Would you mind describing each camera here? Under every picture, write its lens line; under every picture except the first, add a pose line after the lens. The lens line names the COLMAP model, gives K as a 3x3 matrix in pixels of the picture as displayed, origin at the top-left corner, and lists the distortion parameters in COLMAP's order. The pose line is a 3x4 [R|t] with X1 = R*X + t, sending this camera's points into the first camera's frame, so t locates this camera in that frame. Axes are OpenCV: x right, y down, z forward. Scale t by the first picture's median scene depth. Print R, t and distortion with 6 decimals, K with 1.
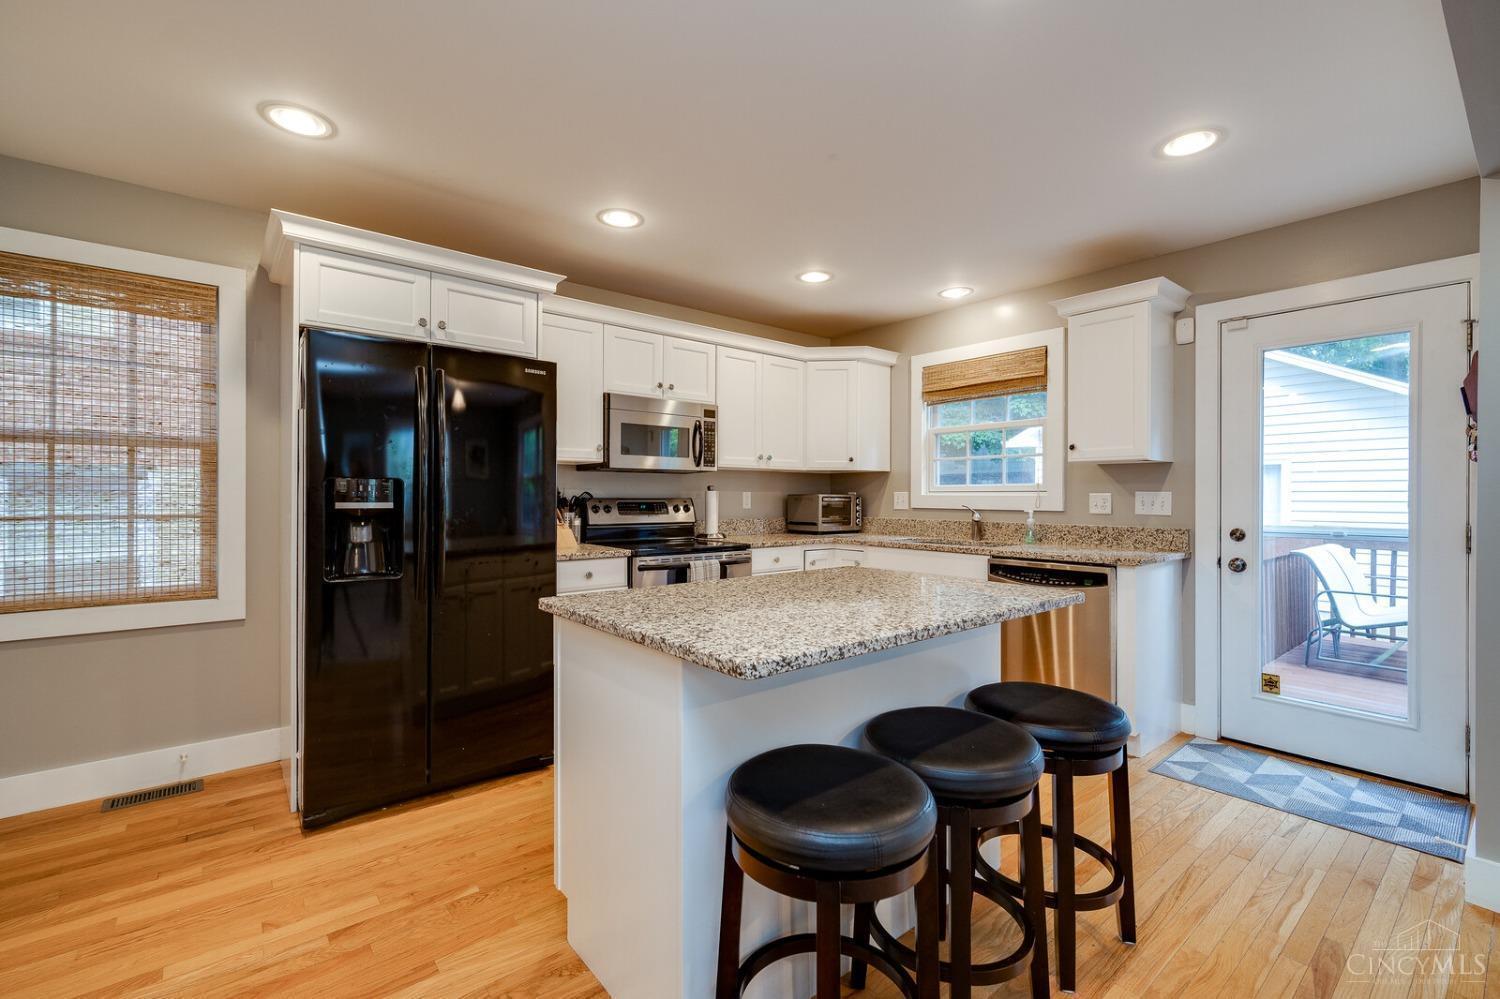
lens RADIAL K [[653.5, 0, 757.0], [0, 653.5, 495.3], [0, 0, 1]] dist [-0.000935, -0.000022]
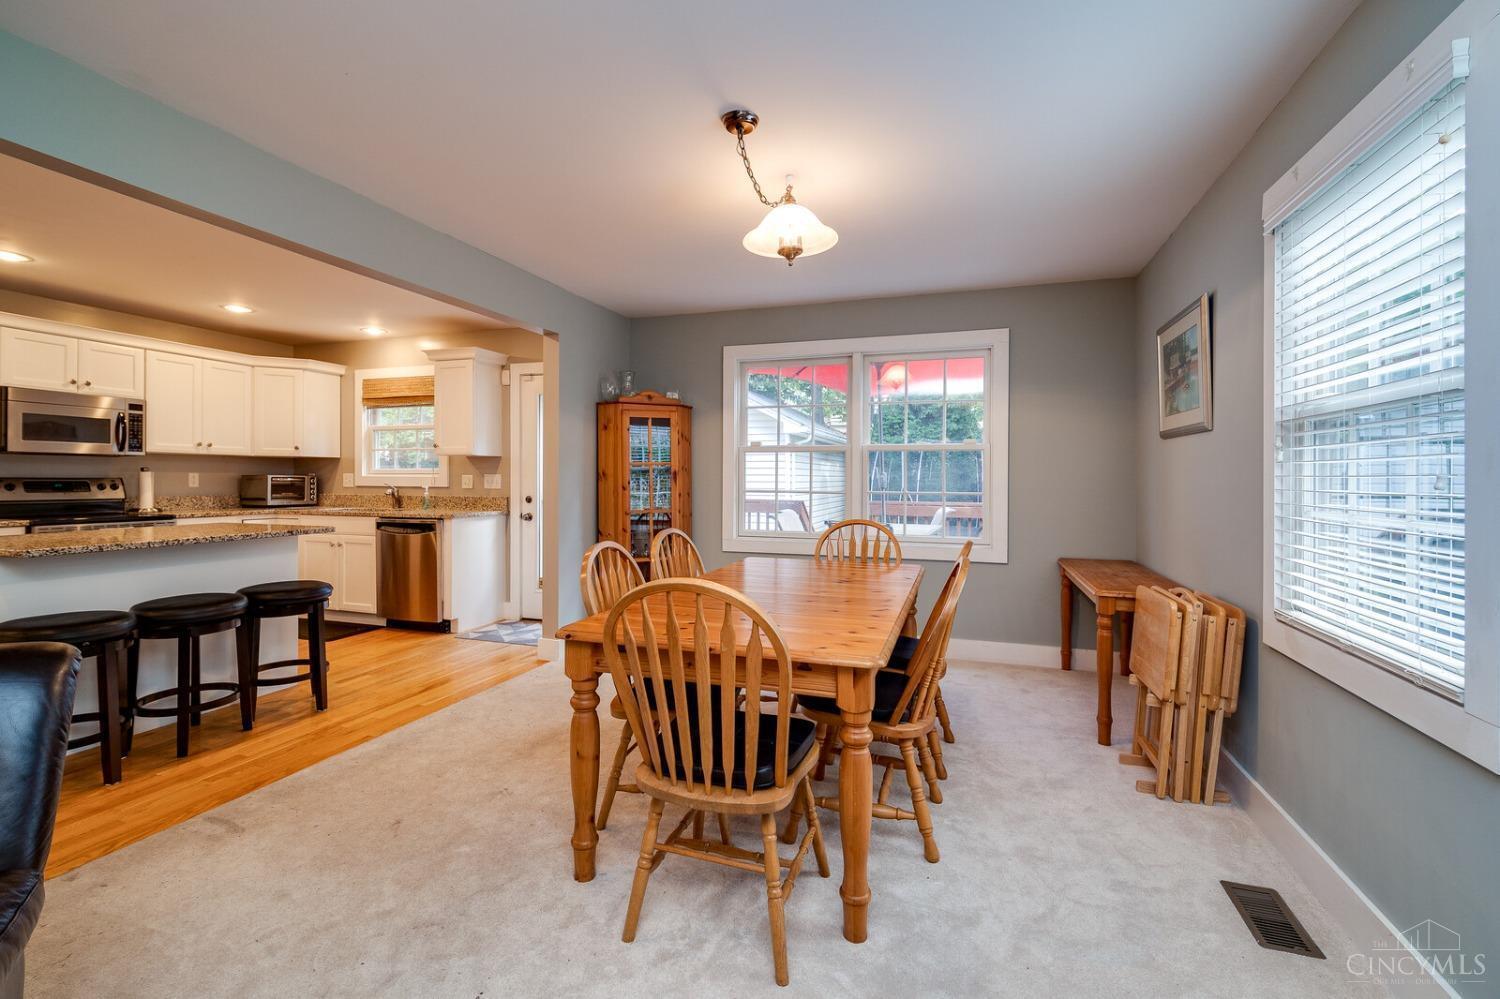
lens RADIAL K [[653.5, 0, 756.8], [0, 653.5, 481.1], [0, 0, 1]] dist [-0.000935, -0.000022]
pose [[0.848916, -0.000150, 0.528528, 0.255388], [-0.002768, 0.999985, 0.004730, 0.001448], [-0.528521, -0.005479, 0.848903, -0.603179]]
